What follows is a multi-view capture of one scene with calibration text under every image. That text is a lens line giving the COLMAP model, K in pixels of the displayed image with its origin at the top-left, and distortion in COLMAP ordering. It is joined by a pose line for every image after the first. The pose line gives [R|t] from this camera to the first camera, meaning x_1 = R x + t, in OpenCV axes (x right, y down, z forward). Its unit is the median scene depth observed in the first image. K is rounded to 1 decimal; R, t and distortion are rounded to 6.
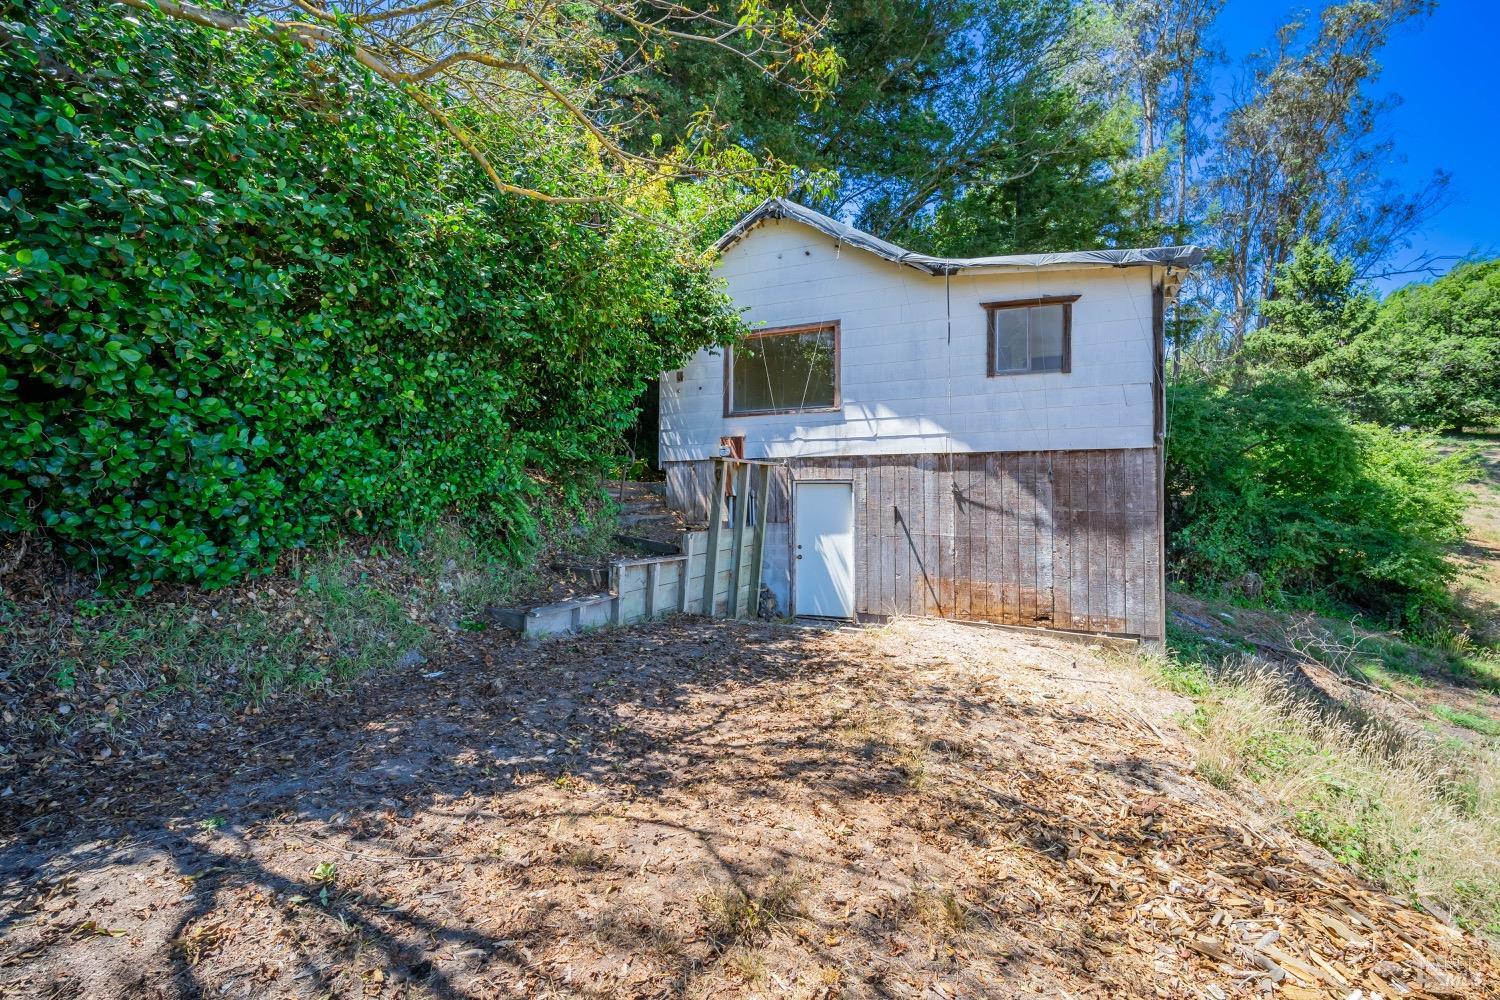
lens RADIAL K [[663.1, 0, 745.7], [0, 663.1, 497.8], [0, 0, 1]] dist [-0.011284, 0.001944]
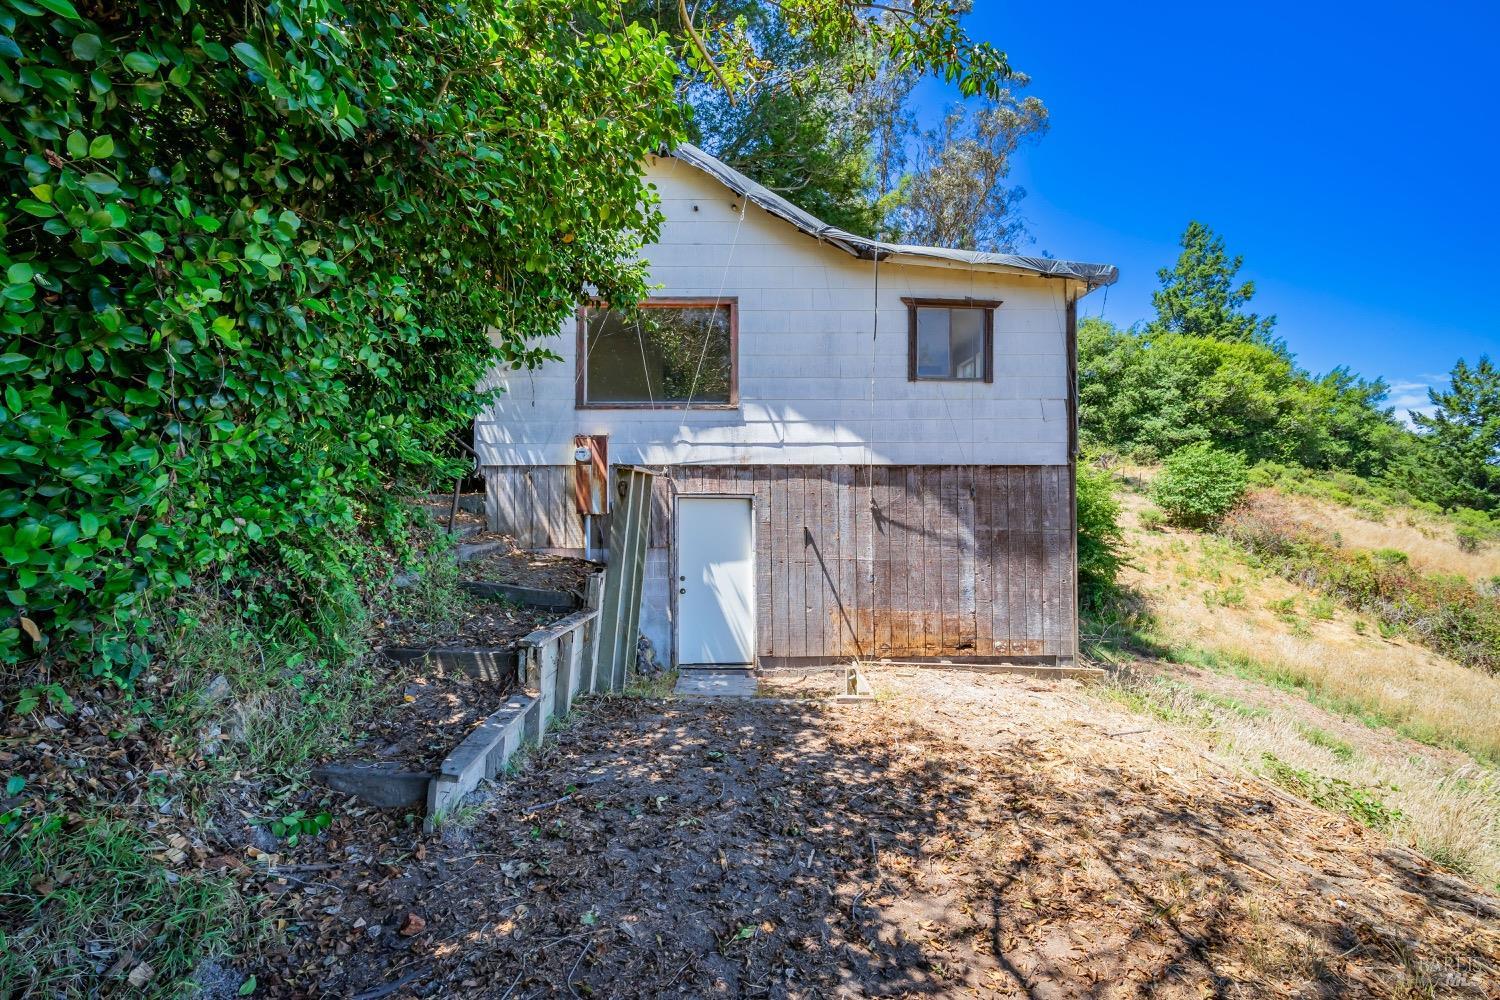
lens RADIAL K [[663.1, 0, 755.1], [0, 663.1, 500.1], [0, 0, 1]] dist [-0.011284, 0.001944]
pose [[0.898797, -0.001286, 0.438363, -0.210724], [0.001013, 0.999999, 0.000857, -0.022521], [-0.438364, -0.000327, 0.898798, 0.282477]]
